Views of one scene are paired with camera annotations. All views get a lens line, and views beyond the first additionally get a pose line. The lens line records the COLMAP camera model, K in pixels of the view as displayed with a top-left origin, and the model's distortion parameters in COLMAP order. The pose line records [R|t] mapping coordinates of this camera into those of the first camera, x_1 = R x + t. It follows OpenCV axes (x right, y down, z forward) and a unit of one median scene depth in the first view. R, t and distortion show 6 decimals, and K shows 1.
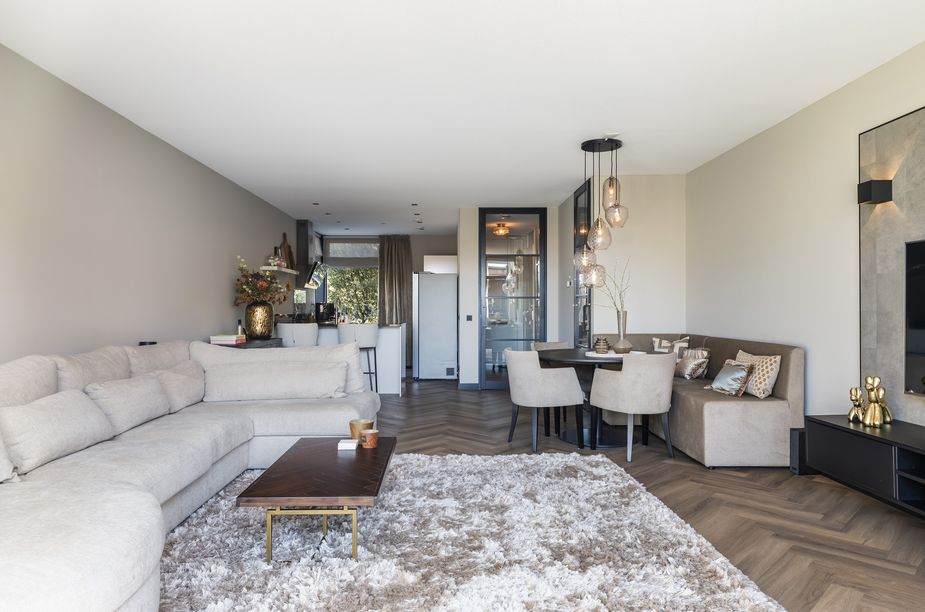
lens RADIAL K [[595.7, 0, 462.5], [0, 595.7, 306.0], [0, 0, 1]] dist [0.001472, 0.000214]
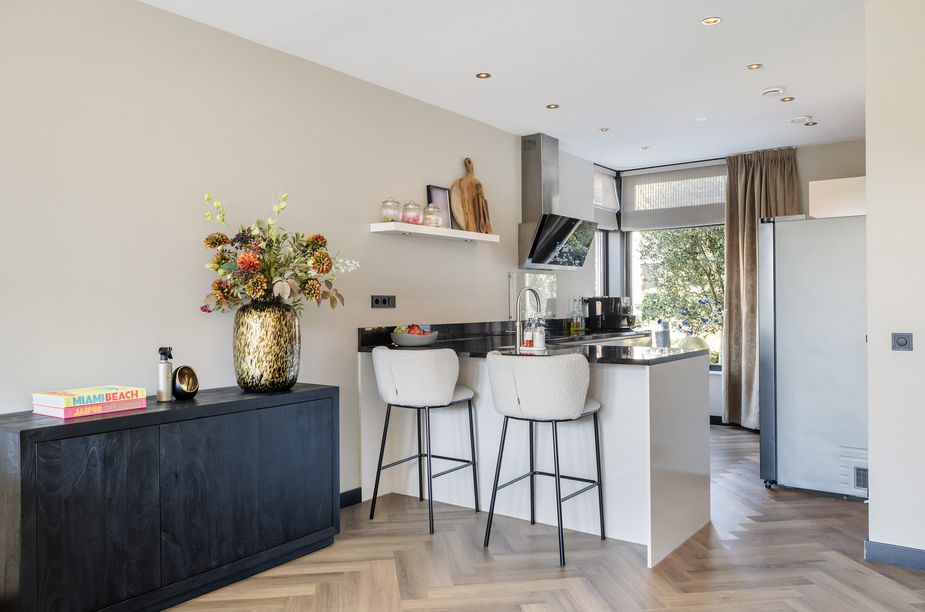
lens RADIAL K [[720.3, 0, 462.5], [0, 720.3, 306.0], [0, 0, 1]] dist [0.027767, -0.008560]
pose [[0.796323, -0.008185, -0.604816, 0.048147], [0.013664, 0.999897, 0.004459, -0.002736], [0.604717, -0.011815, 0.796353, 0.431820]]
